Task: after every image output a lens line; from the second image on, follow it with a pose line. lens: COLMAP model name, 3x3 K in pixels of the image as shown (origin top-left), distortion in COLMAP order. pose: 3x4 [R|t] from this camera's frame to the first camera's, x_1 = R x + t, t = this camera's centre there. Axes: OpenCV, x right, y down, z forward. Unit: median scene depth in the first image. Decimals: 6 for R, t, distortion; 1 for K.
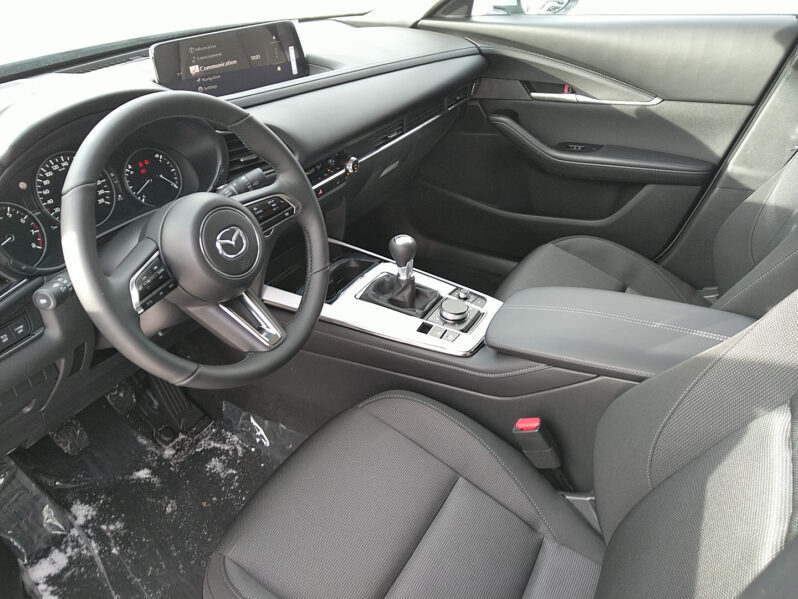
lens RADIAL K [[612.7, 0, 399.4], [0, 612.7, 296.0], [0, 0, 1]] dist [0.025489, -0.017333]
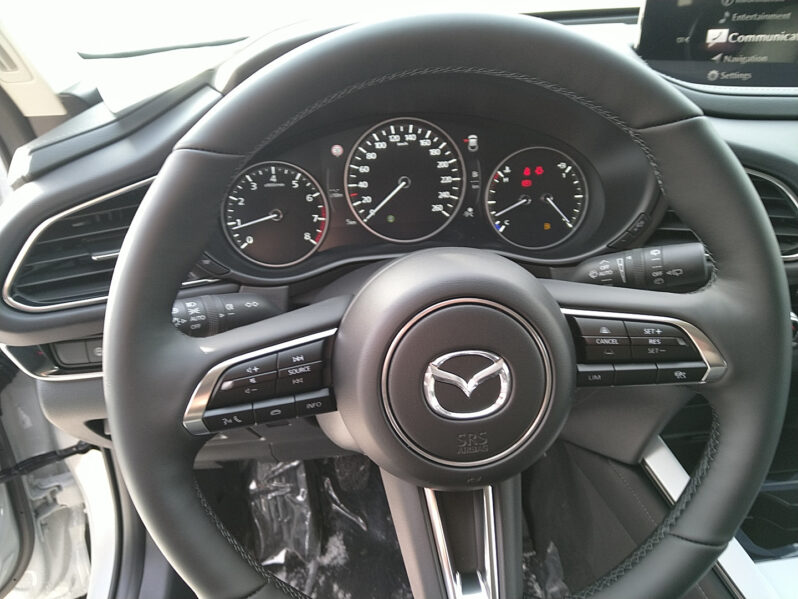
lens RADIAL K [[612.7, 0, 396.0], [0, 612.7, 302.7], [0, 0, 1]] dist [0.025489, -0.017333]
pose [[0.580745, 0.405885, -0.705686, -0.023299], [-0.422142, 0.891339, 0.165263, -0.133584], [0.696083, 0.201923, 0.688982, 0.486341]]
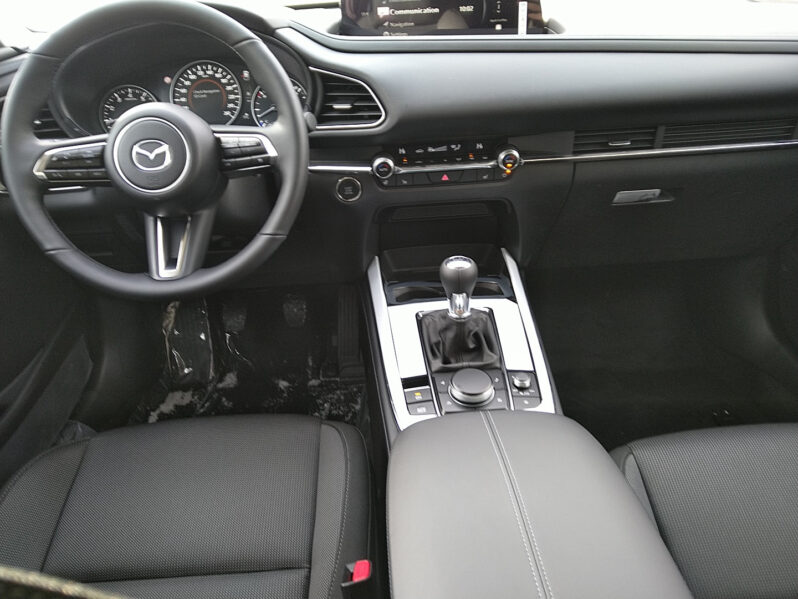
lens RADIAL K [[612.7, 0, 396.9], [0, 612.7, 296.8], [0, 0, 1]] dist [0.025489, -0.017333]
pose [[0.534704, 0.402679, -0.742928, 0.539389], [-0.415028, 0.890965, 0.184211, -0.165533], [0.736100, 0.209837, 0.643525, 0.512043]]
